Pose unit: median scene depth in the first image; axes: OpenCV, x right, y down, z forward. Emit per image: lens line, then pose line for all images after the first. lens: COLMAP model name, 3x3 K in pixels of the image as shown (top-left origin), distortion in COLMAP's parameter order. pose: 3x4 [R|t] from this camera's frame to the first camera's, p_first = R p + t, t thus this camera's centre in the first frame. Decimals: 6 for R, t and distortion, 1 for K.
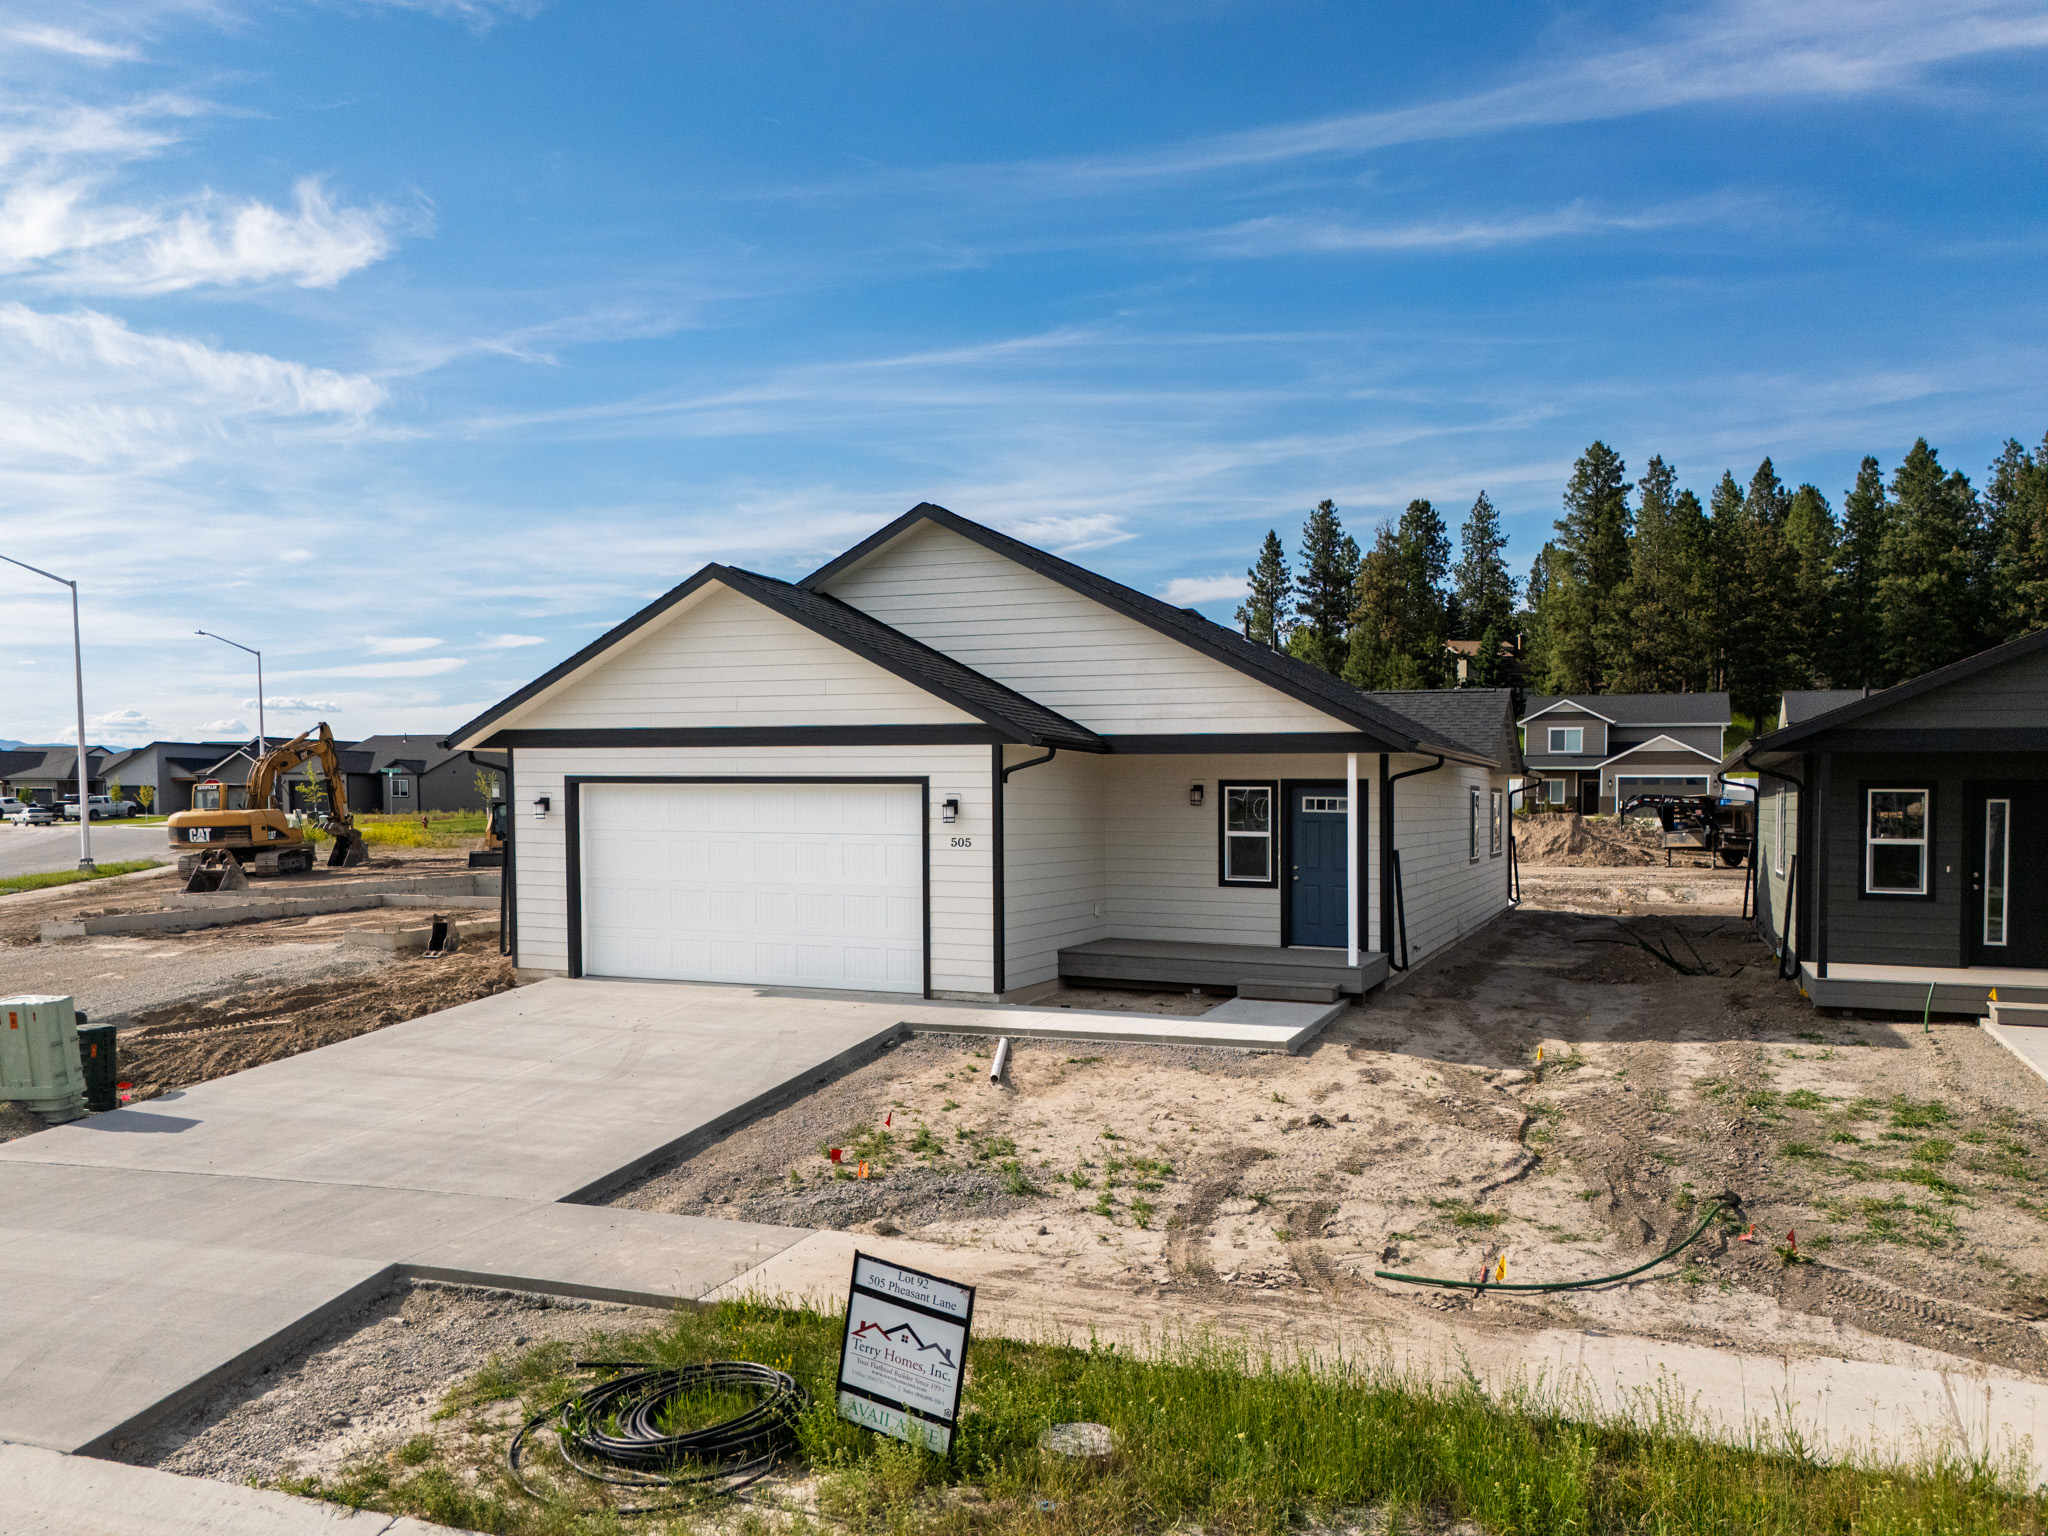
lens RADIAL K [[1554.4, 0, 1010.2], [0, 1554.4, 865.1], [0, 0, 1]] dist [0.075697, -0.069203]
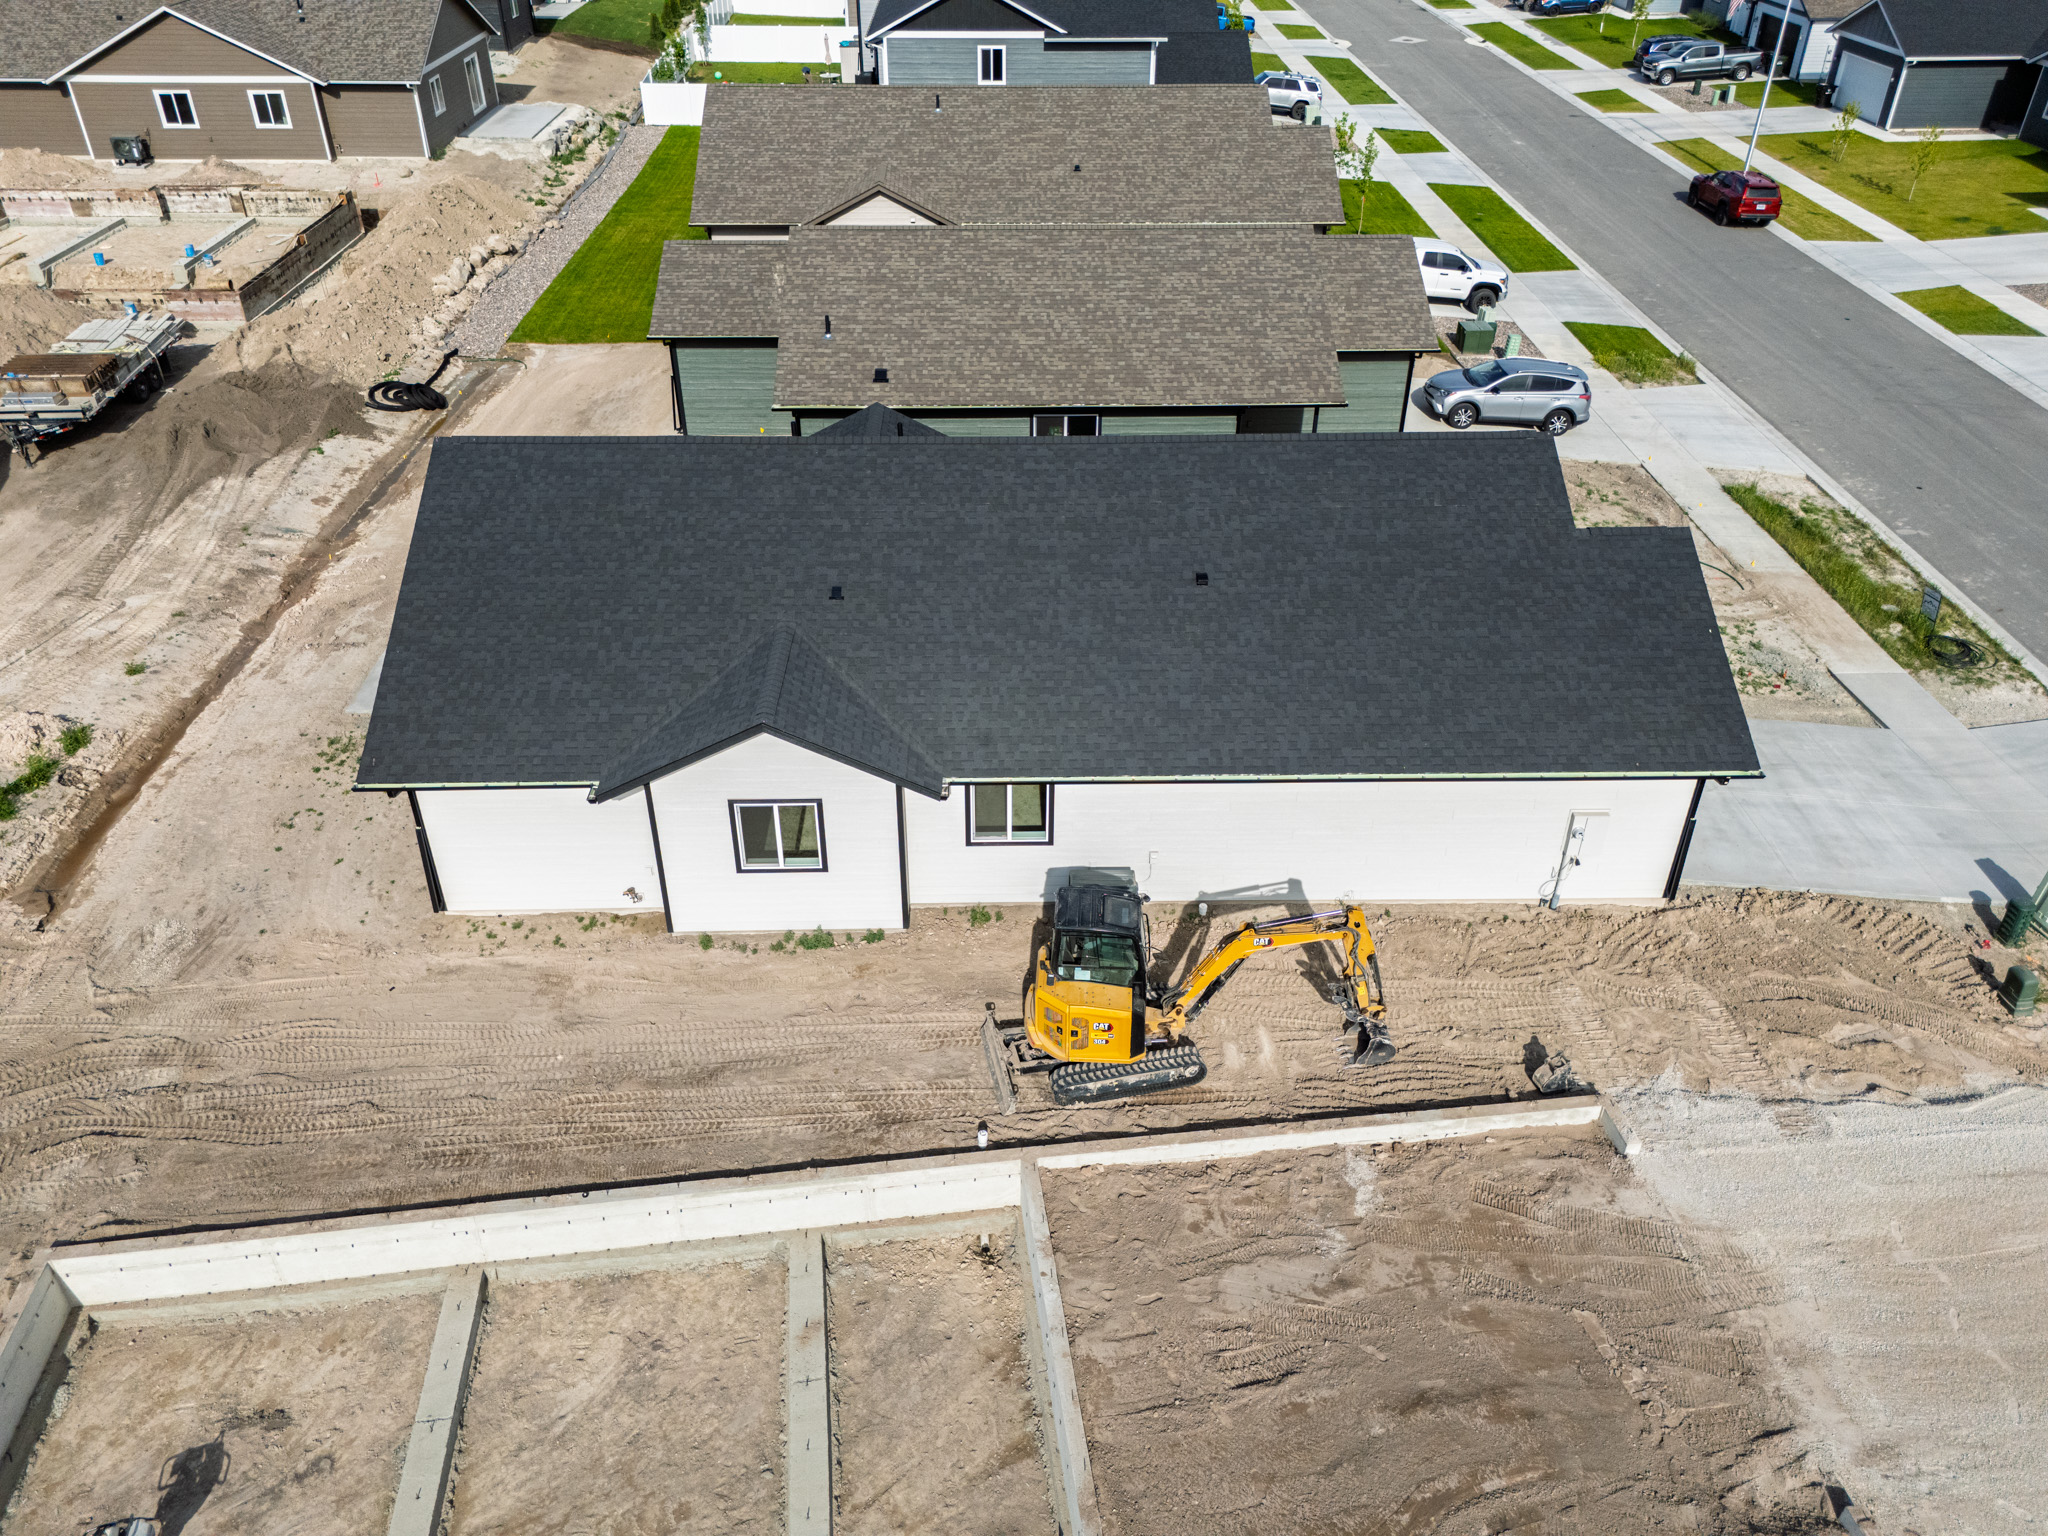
lens RADIAL K [[1504.7, 0, 1024.0], [0, 1504.7, 768.0], [0, 0, 1]] dist [0.068631, -0.065007]
pose [[-0.398766, -0.520577, 0.754974, -0.980945], [0.031404, 0.815027, 0.578572, -0.742067], [-0.916515, 0.254424, -0.308657, 1.825110]]
